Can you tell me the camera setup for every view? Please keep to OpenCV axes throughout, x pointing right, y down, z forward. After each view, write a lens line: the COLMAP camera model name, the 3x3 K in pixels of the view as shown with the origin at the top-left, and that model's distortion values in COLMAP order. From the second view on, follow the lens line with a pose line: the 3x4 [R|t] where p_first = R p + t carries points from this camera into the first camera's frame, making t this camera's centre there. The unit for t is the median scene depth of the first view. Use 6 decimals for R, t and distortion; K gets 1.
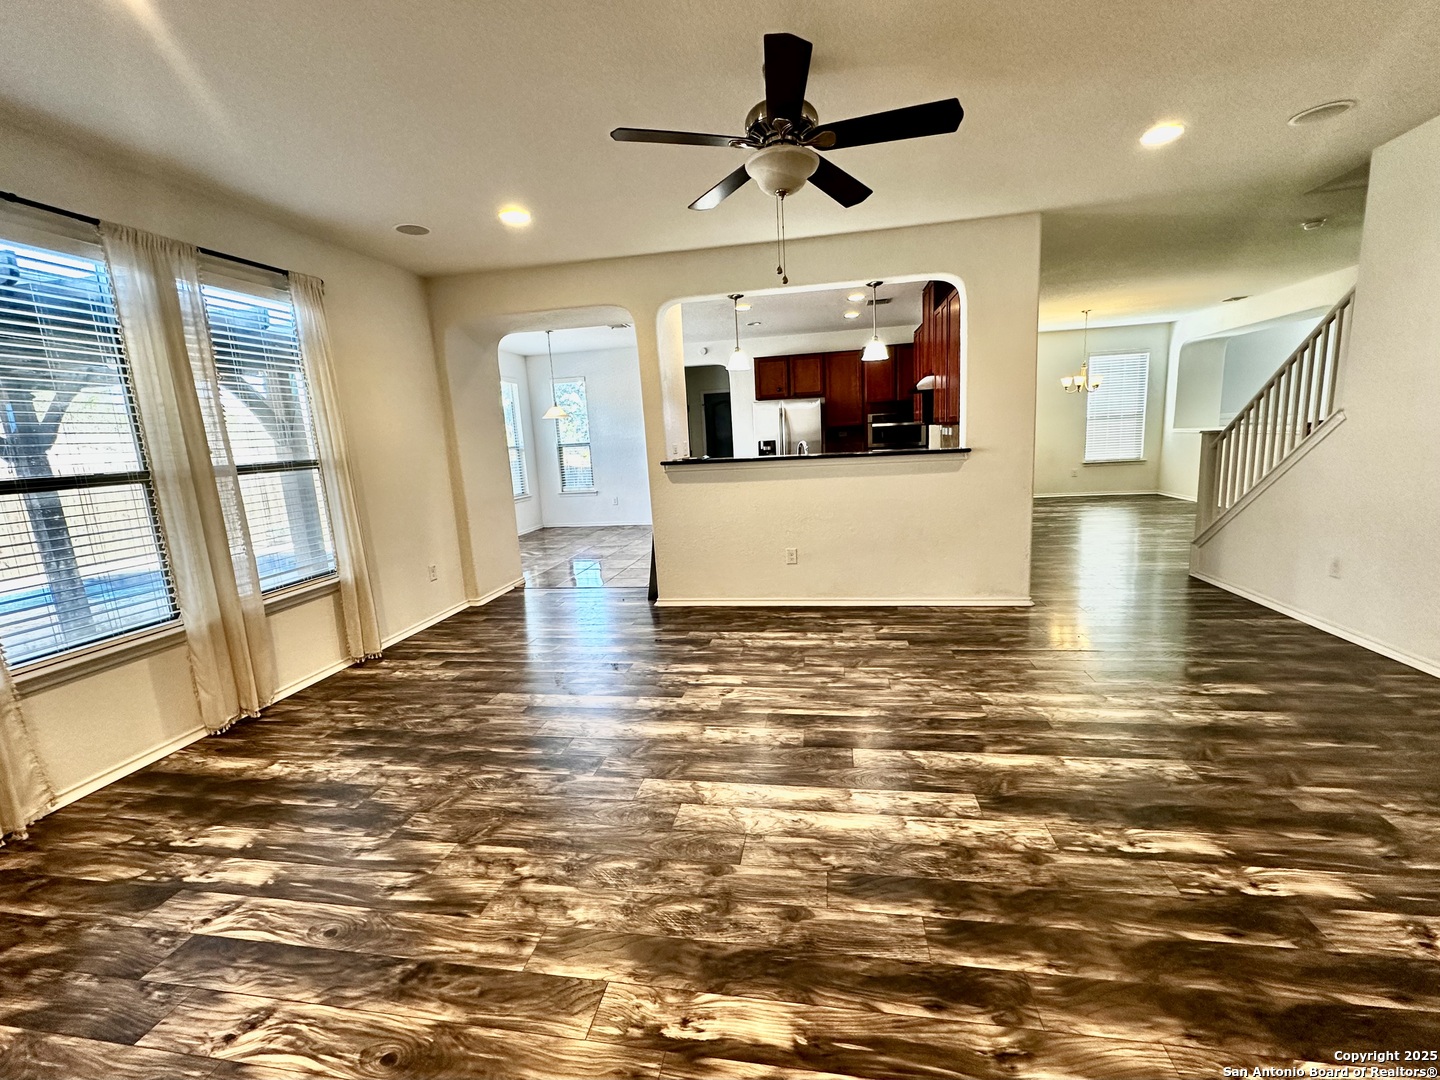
lens RADIAL K [[606.1, 0, 717.8], [0, 606.1, 546.5], [0, 0, 1]] dist [-0.001789, -0.000050]
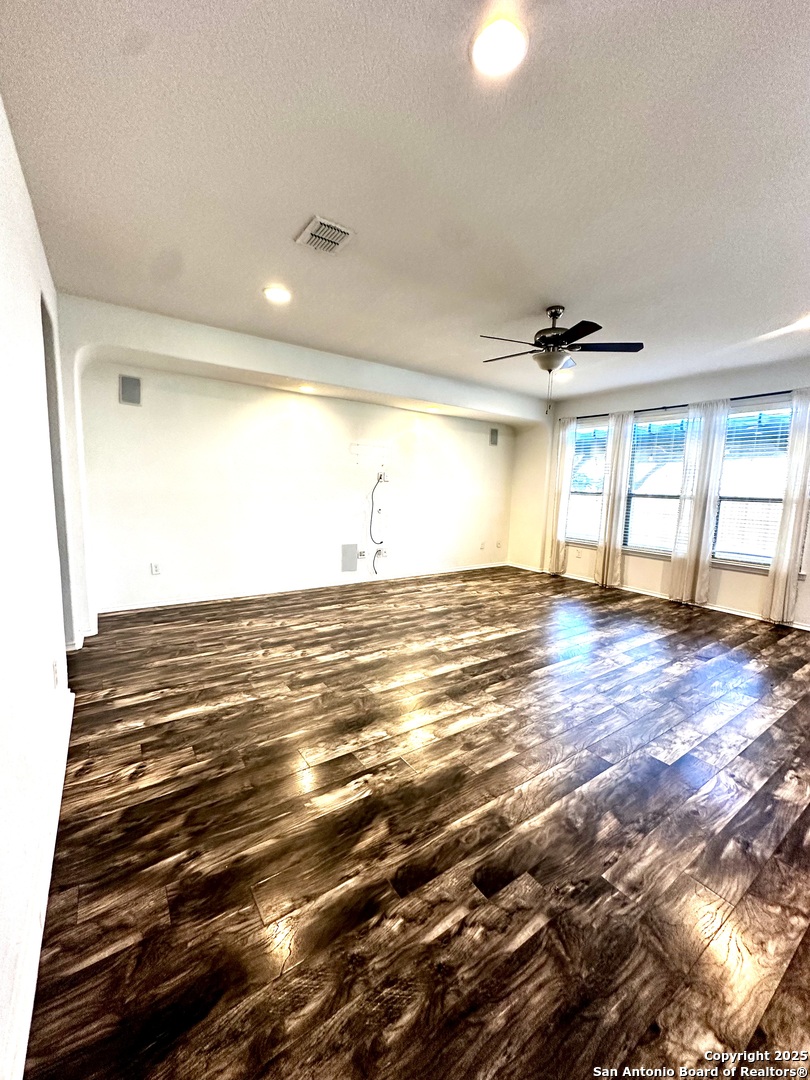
lens RADIAL K [[426.4, 0, 402.1], [0, 426.4, 537.2], [0, 0, 1]] dist [0.000871, 0.000131]
pose [[-0.708917, 0.116724, -0.695566, 1.530943], [-0.123298, 0.950513, 0.285171, -0.400362], [0.694431, 0.287924, -0.659443, 1.768680]]
